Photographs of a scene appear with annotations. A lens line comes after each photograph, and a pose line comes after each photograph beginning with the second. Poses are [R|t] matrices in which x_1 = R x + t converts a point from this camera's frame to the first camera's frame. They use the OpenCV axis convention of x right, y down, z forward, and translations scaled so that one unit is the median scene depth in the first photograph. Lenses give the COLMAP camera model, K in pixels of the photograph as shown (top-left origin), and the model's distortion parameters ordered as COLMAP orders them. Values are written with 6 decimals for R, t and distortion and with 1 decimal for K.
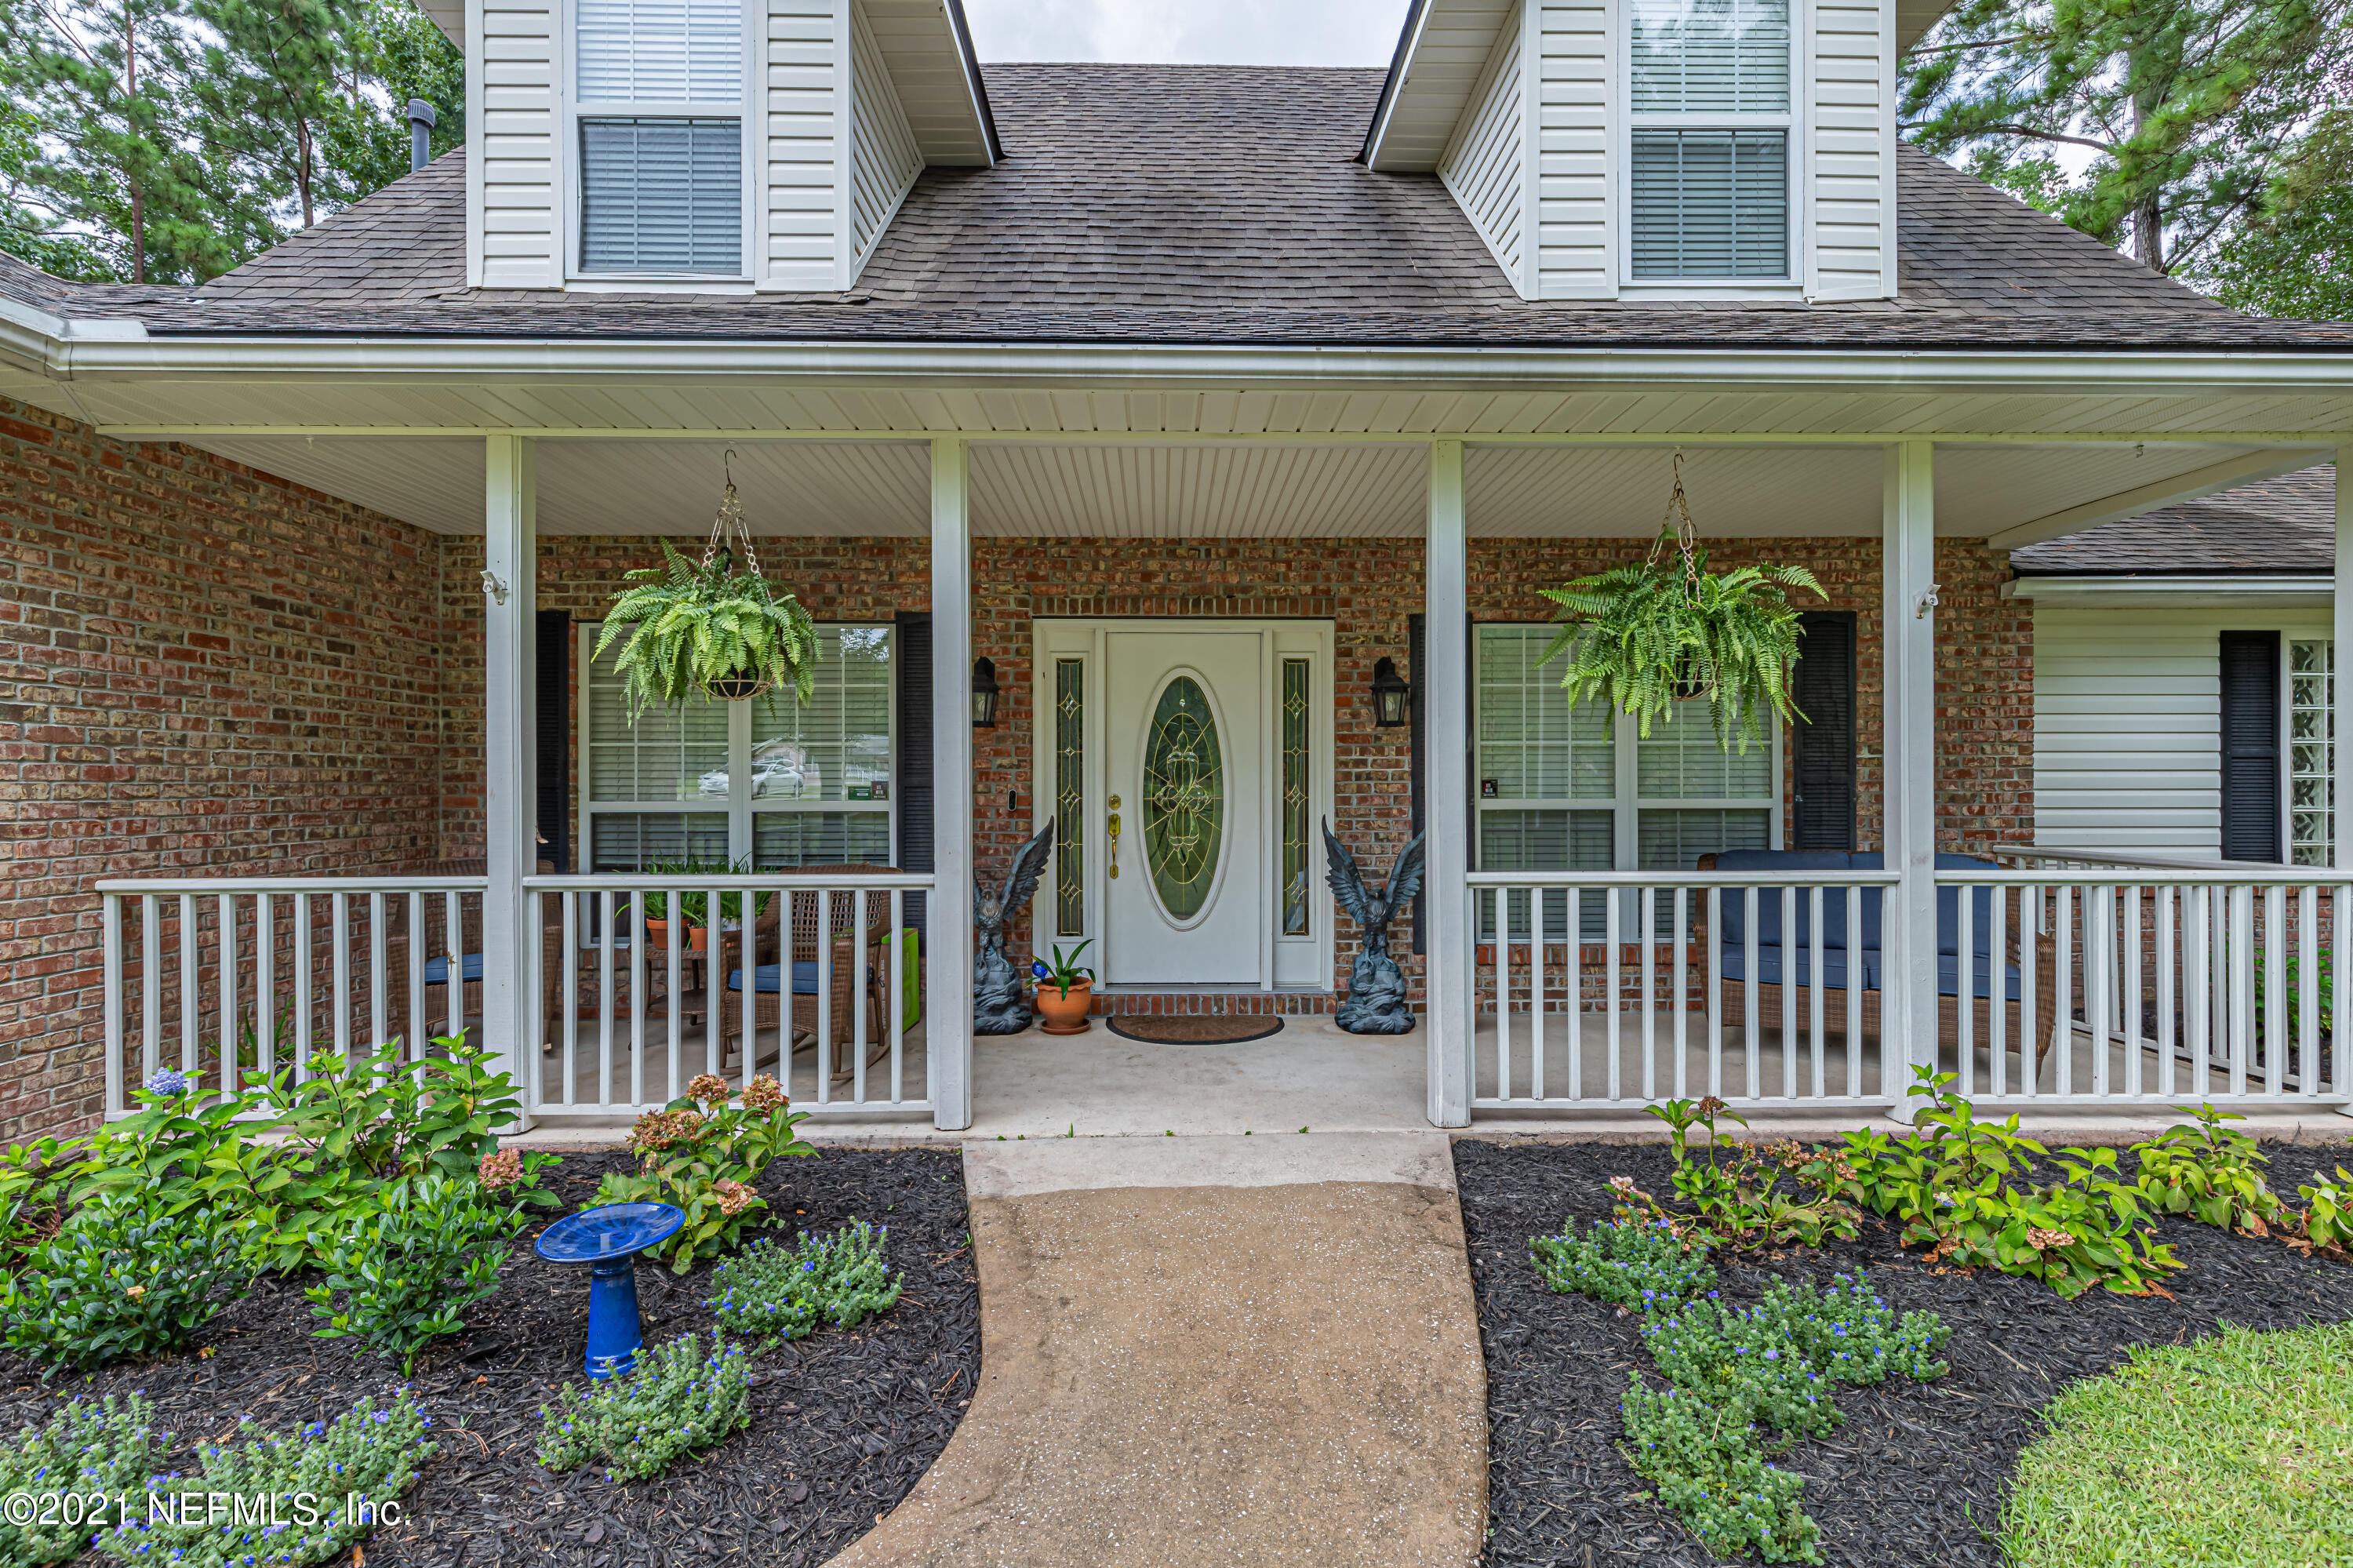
lens RADIAL K [[1041.3, 0, 1165.3], [0, 1041.3, 784.4], [0, 0, 1]] dist [-0.001330, 0.000180]
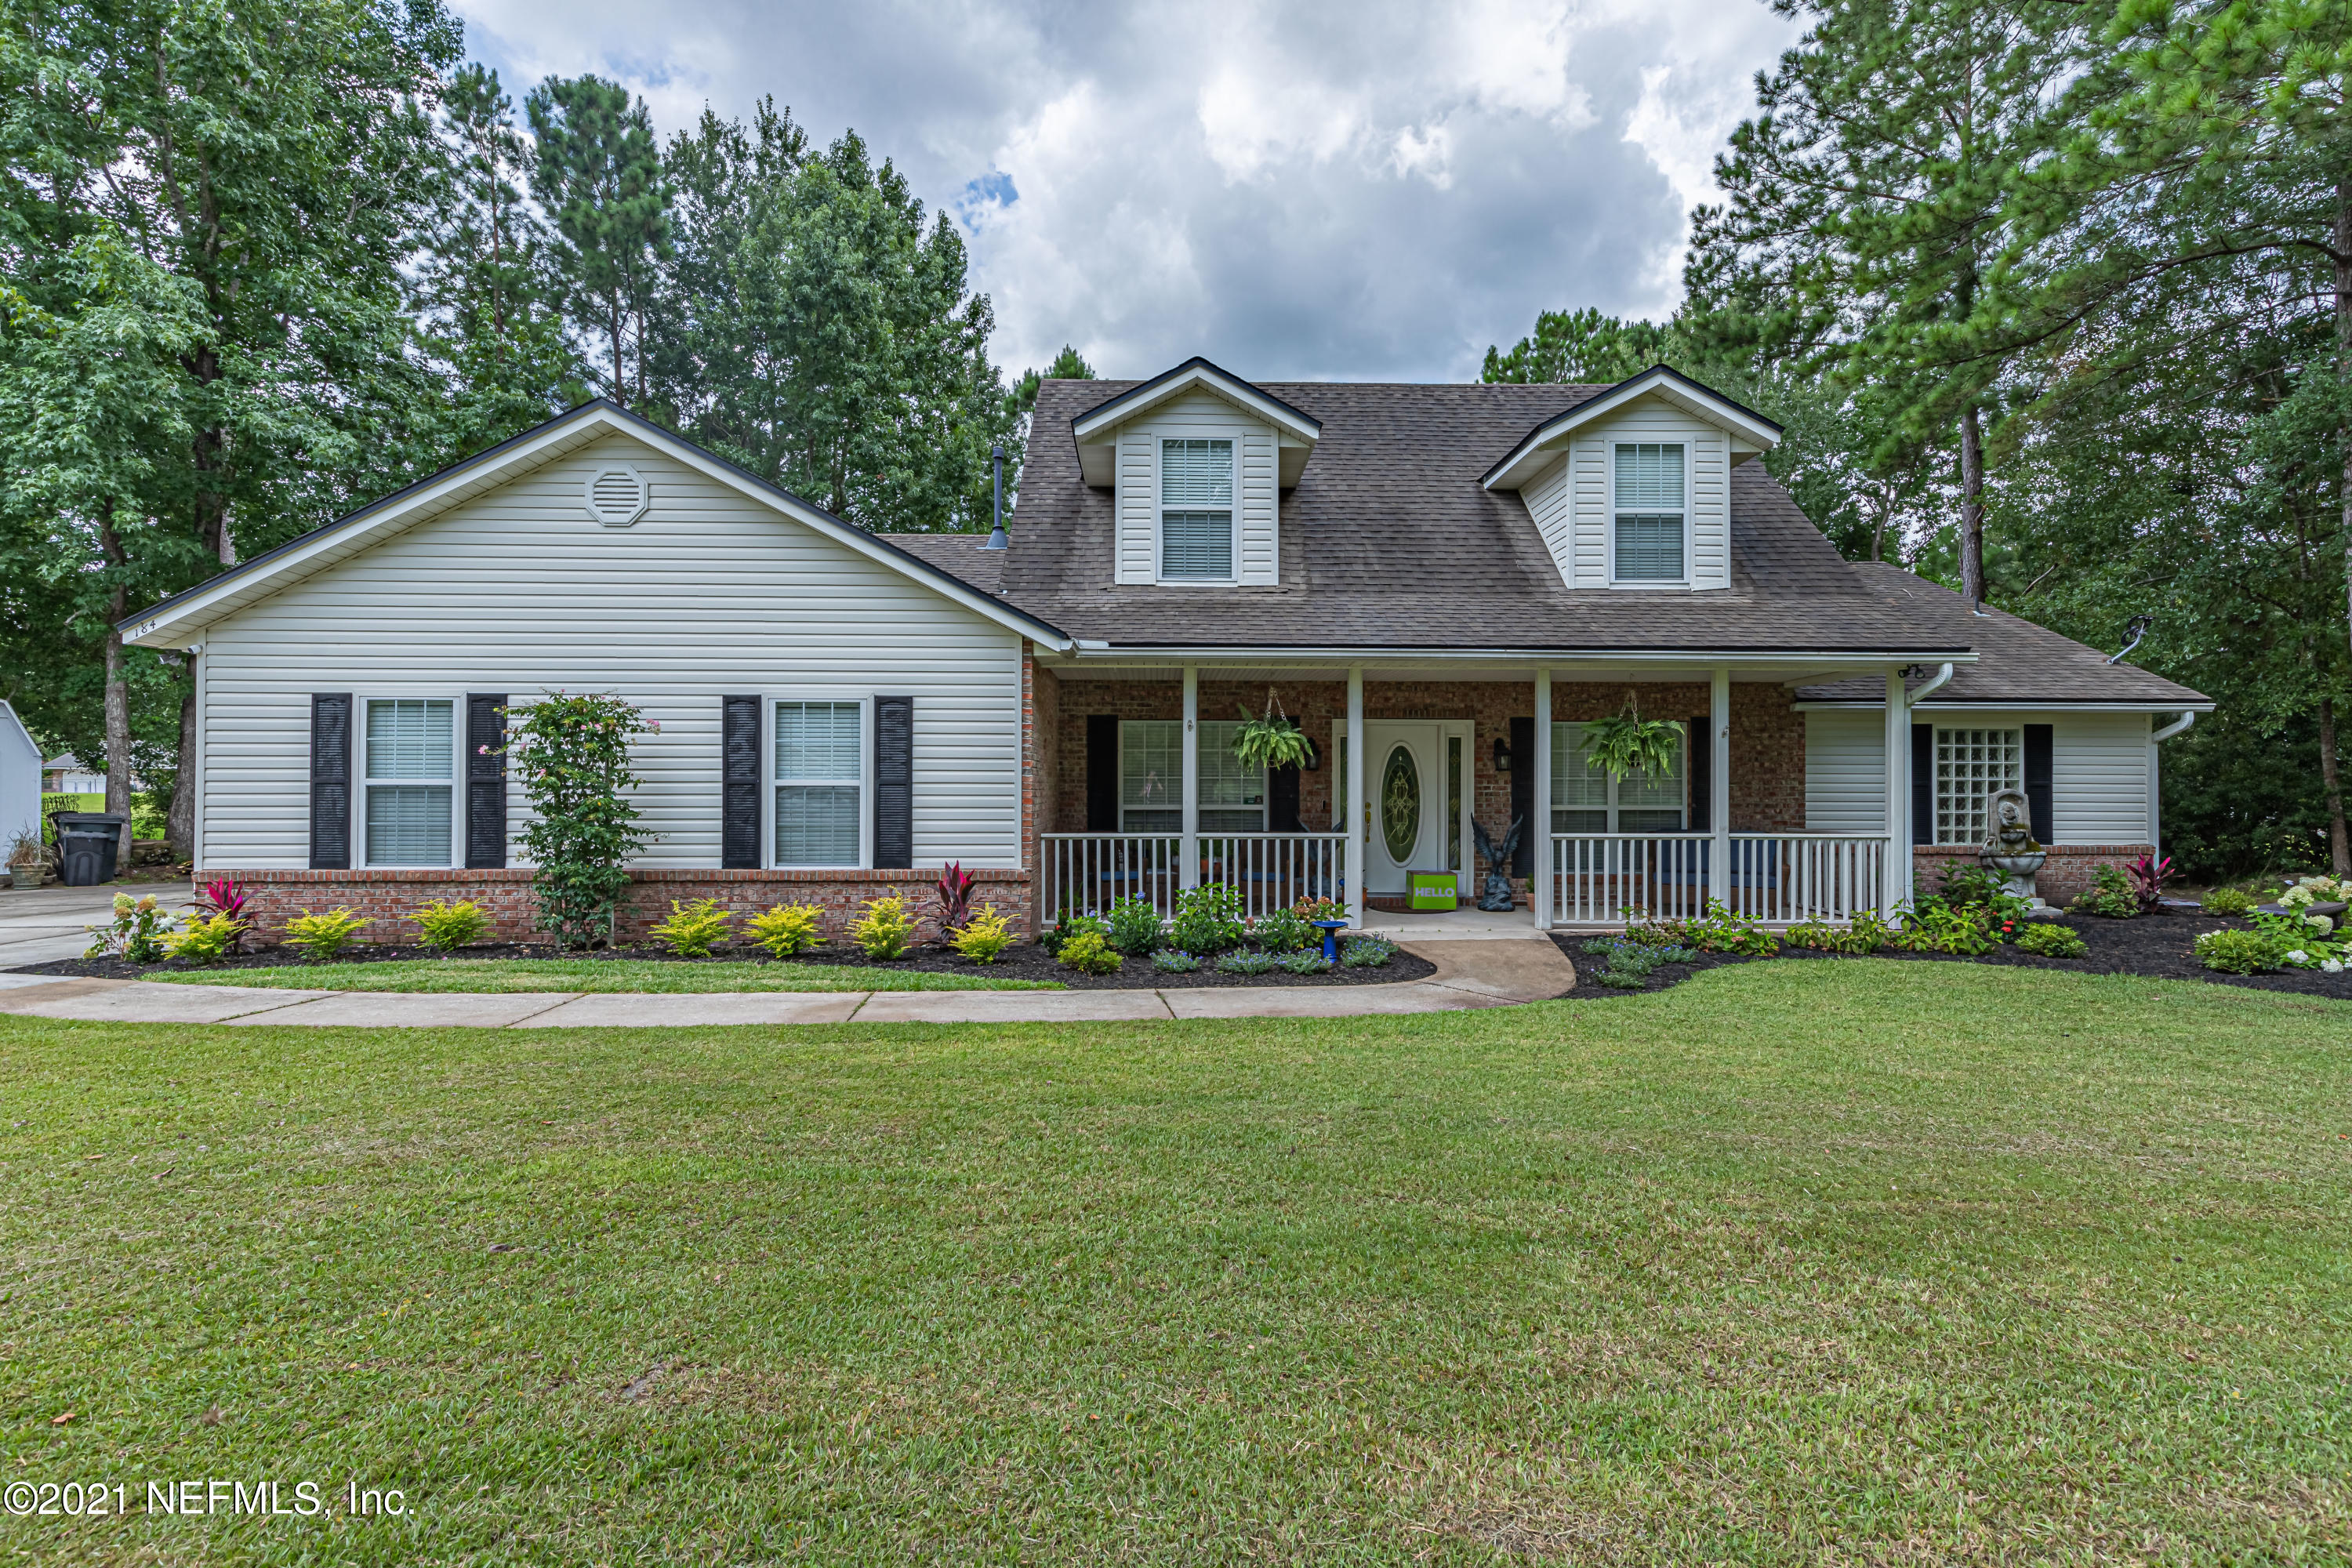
lens RADIAL K [[1040.8, 0, 1153.0], [0, 1040.8, 775.0], [0, 0, 1]] dist [-0.001330, 0.000180]
pose [[0.999984, 0.005086, -0.002441, -0.519604], [-0.005104, 0.999959, -0.007533, -0.028261], [0.002403, 0.007546, 0.999969, -1.195263]]
